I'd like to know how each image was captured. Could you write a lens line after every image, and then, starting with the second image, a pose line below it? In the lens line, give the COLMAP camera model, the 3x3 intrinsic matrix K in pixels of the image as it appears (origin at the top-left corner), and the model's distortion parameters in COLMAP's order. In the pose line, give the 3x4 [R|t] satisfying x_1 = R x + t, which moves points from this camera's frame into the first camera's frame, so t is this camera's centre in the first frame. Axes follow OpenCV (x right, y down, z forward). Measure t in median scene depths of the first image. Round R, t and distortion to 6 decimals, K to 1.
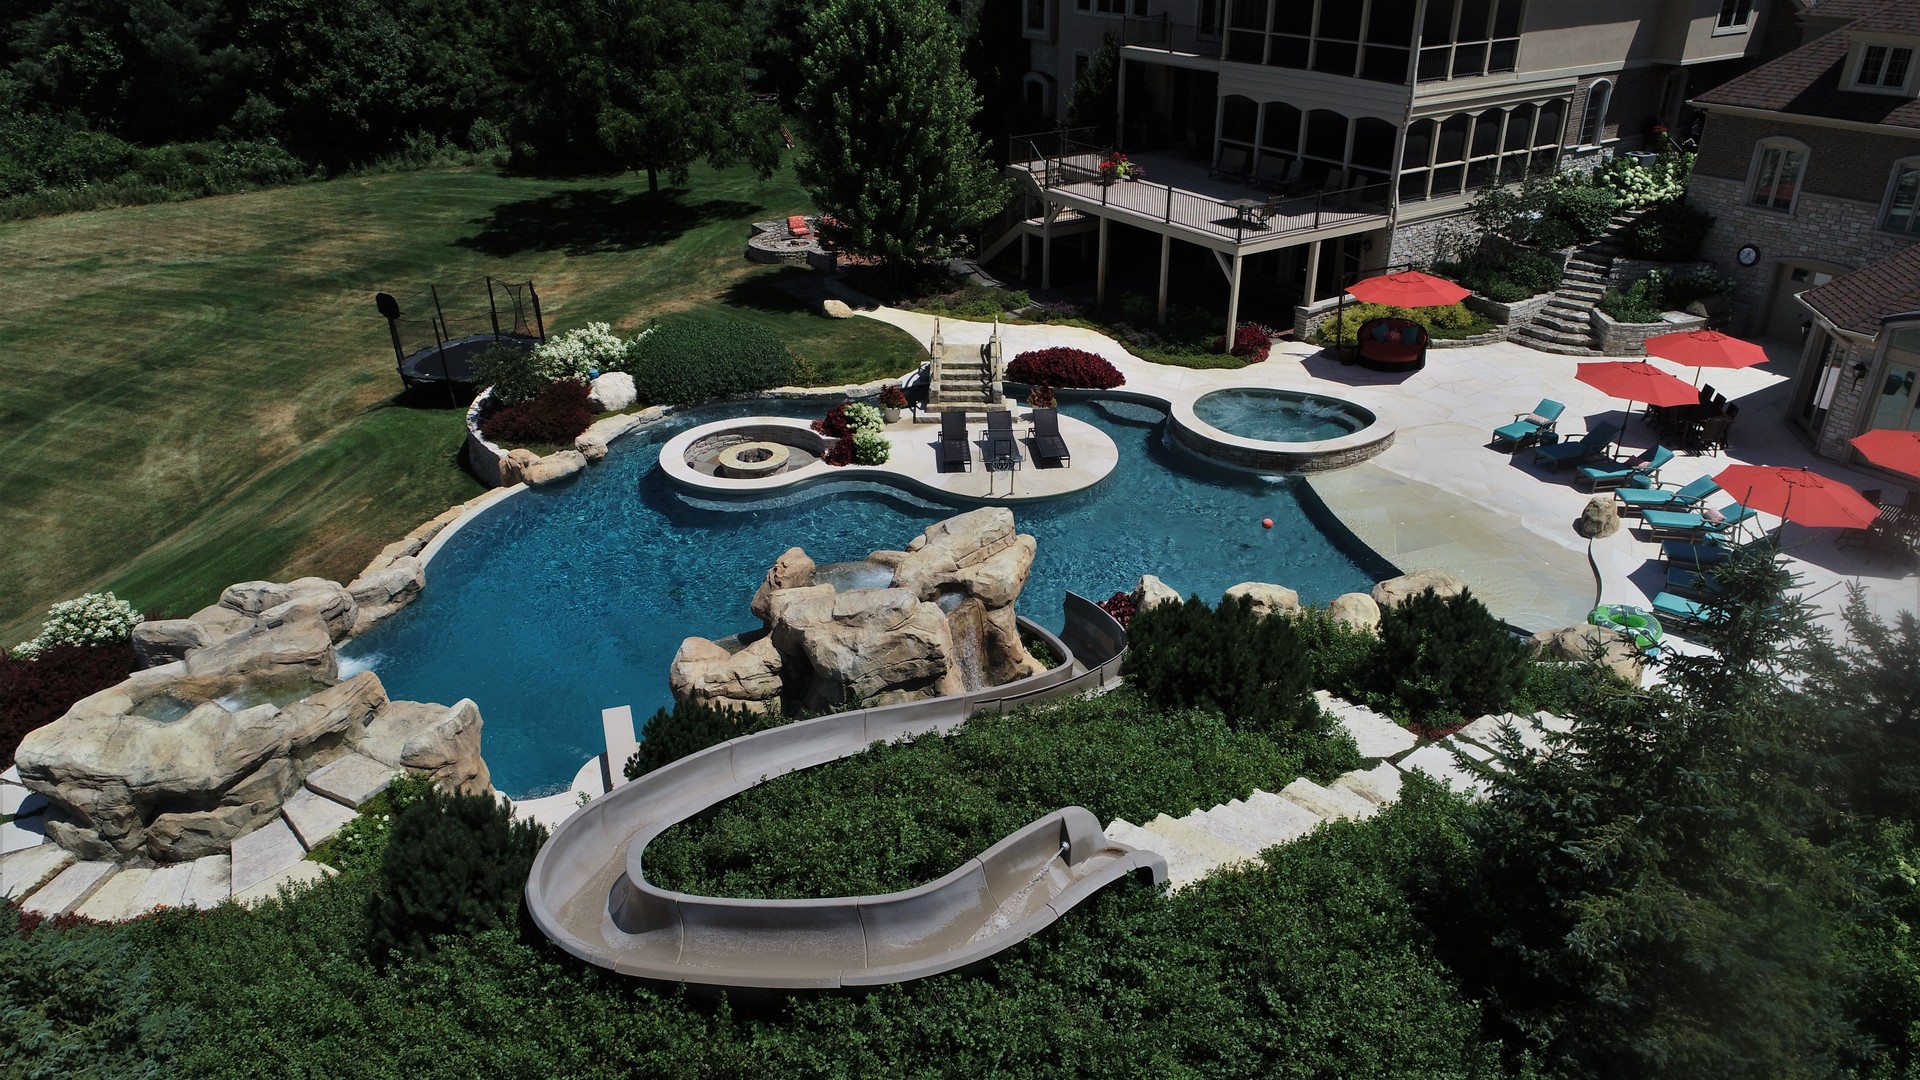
lens RADIAL K [[1288.7, 0, 960.0], [0, 1288.7, 540.0], [0, 0, 1]] dist [0.000615, 0.000888]
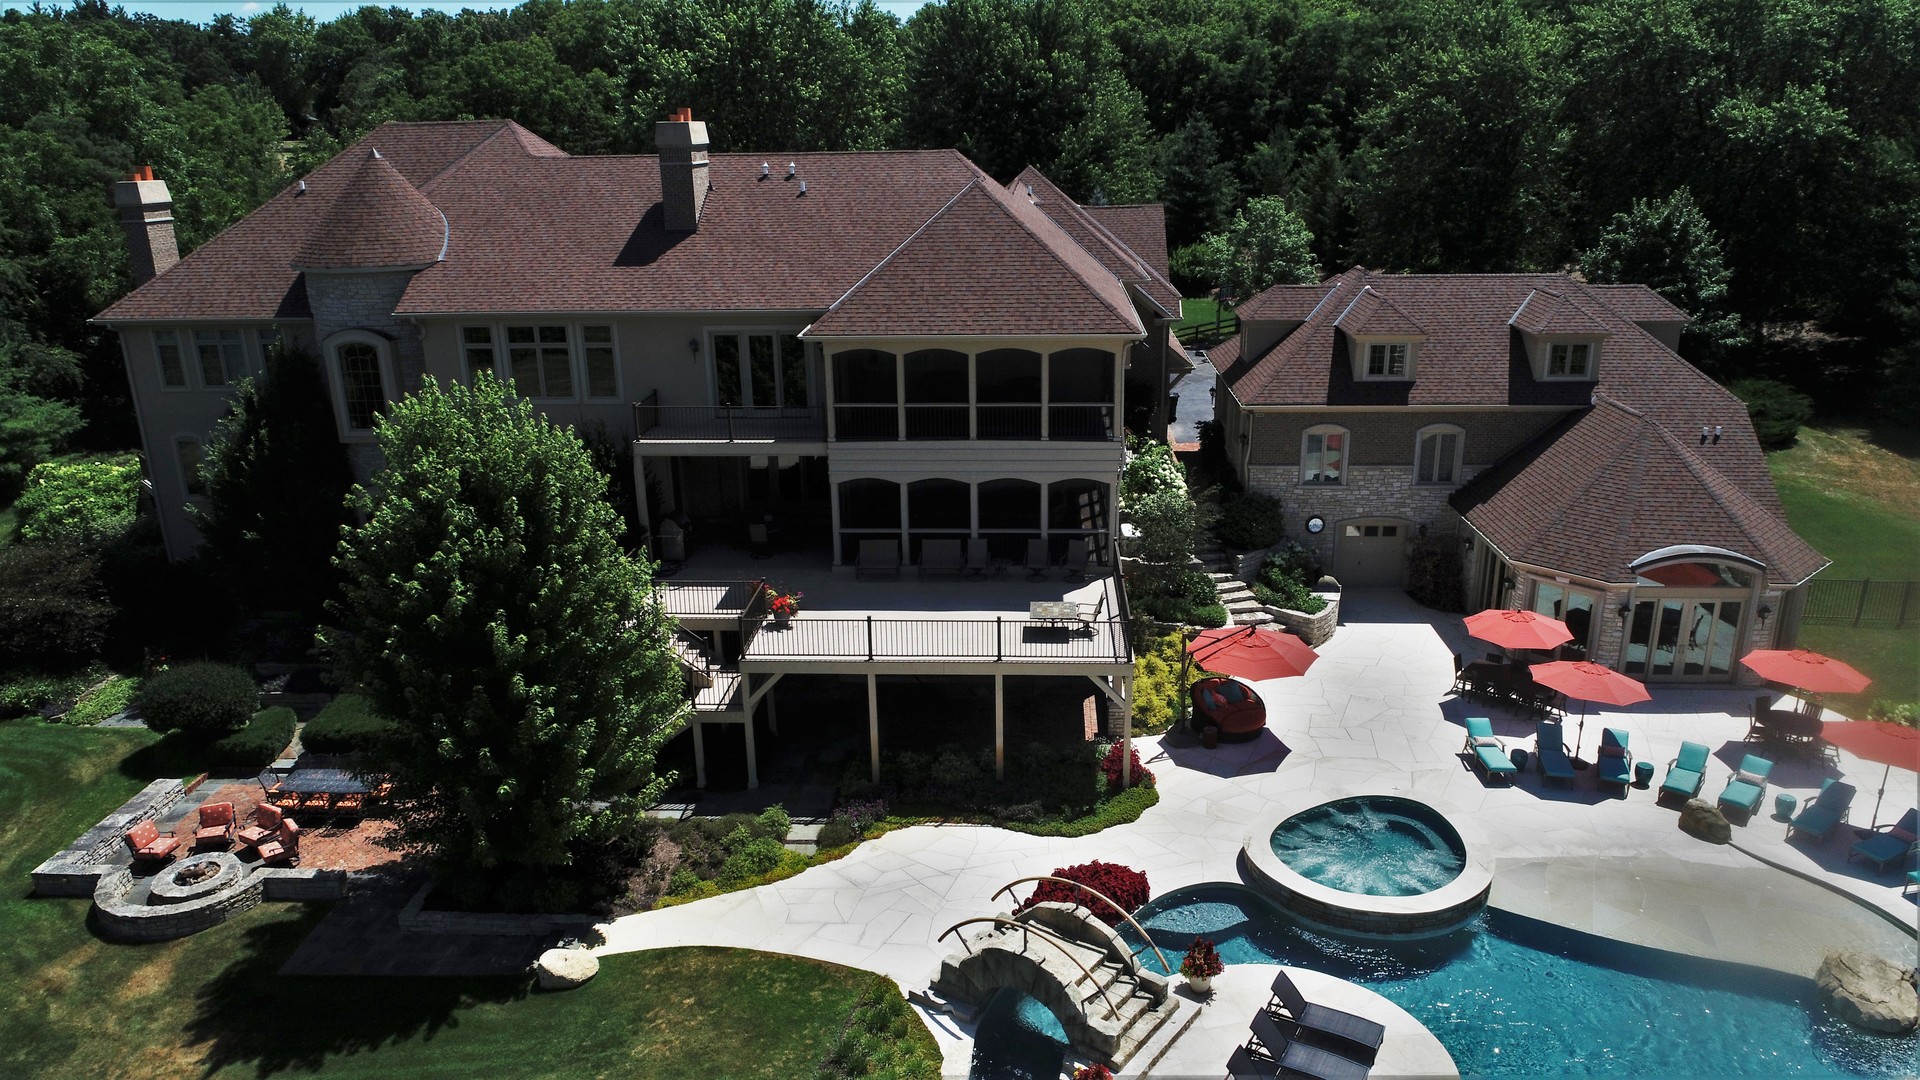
lens RADIAL K [[1288.7, 0, 960.0], [0, 1288.7, 540.0], [0, 0, 1]] dist [0.000615, 0.000888]
pose [[0.593746, -0.245244, 0.766369, -0.427999], [0.373622, 0.927552, 0.007359, -0.325365], [-0.712652, 0.281963, 0.642358, 0.491970]]
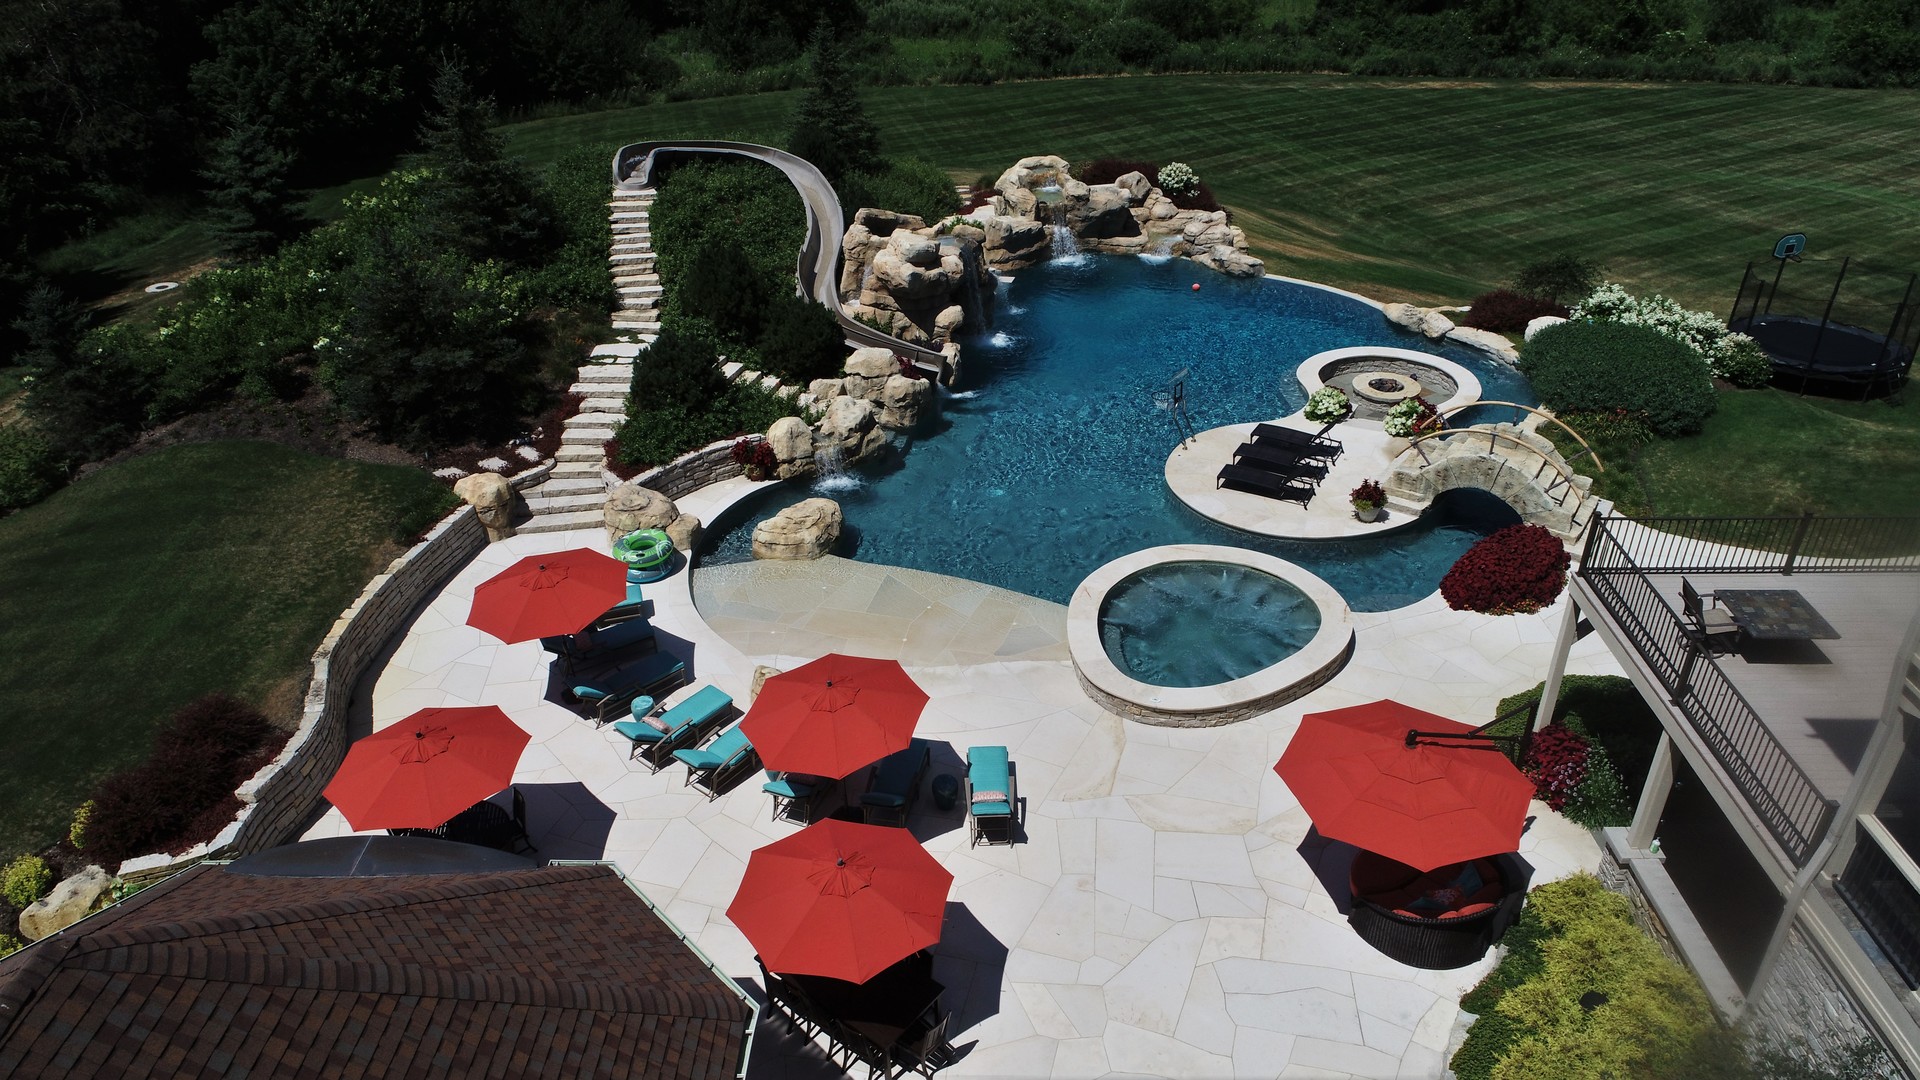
lens RADIAL K [[1288.7, 0, 960.0], [0, 1288.7, 540.0], [0, 0, 1]] dist [0.000615, 0.000888]
pose [[-0.560611, 0.443634, -0.699216, 0.678726], [-0.353215, 0.635606, 0.686473, -0.480487], [0.748969, 0.631818, -0.199630, 0.845391]]
